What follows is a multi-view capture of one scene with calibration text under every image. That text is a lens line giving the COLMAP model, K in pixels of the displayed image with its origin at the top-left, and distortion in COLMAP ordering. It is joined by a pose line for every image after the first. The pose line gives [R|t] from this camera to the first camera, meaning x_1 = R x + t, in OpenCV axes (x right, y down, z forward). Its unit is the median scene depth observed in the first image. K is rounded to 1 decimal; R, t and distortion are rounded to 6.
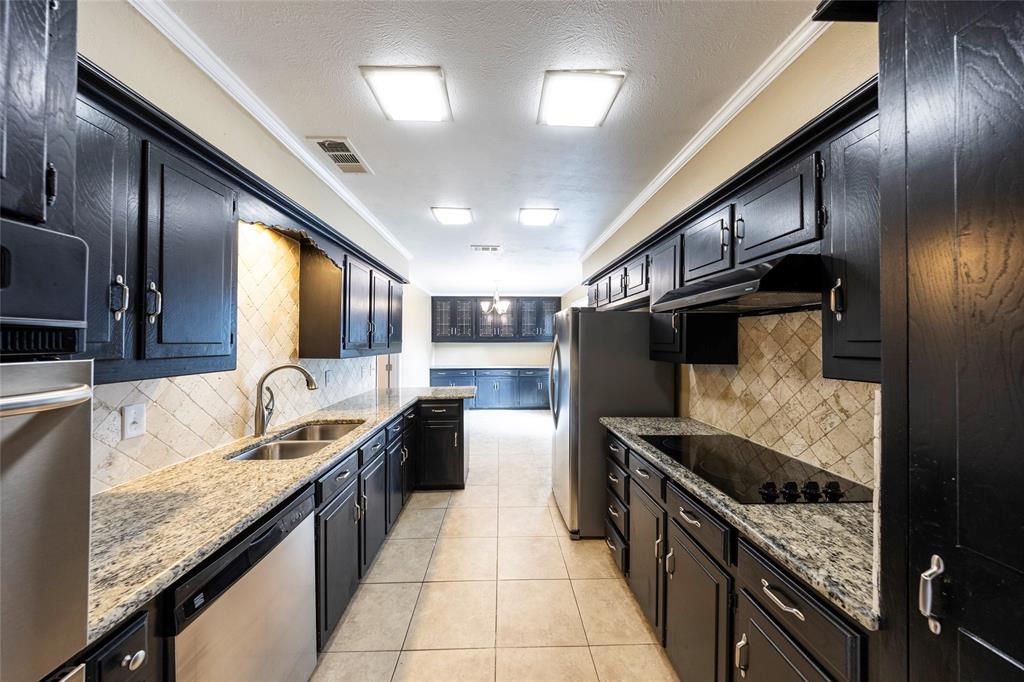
lens RADIAL K [[326.4, 0, 509.0], [0, 326.4, 339.6], [0, 0, 1]] dist [-0.006228, 0.000058]
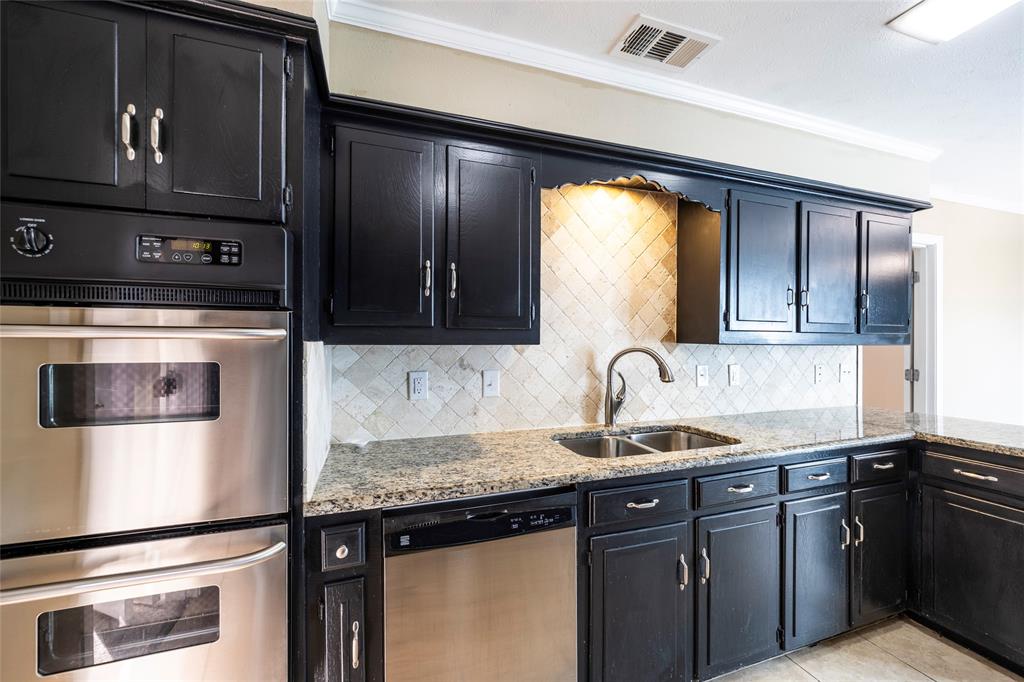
lens RADIAL K [[401.3, 0, 512.2], [0, 401.3, 339.1], [0, 0, 1]] dist [-0.002743, -0.000015]
pose [[0.294055, 0.002226, -0.955786, 0.181064], [0.005205, 0.999979, 0.003930, 0.047735], [0.955774, -0.006131, 0.294037, 0.382575]]
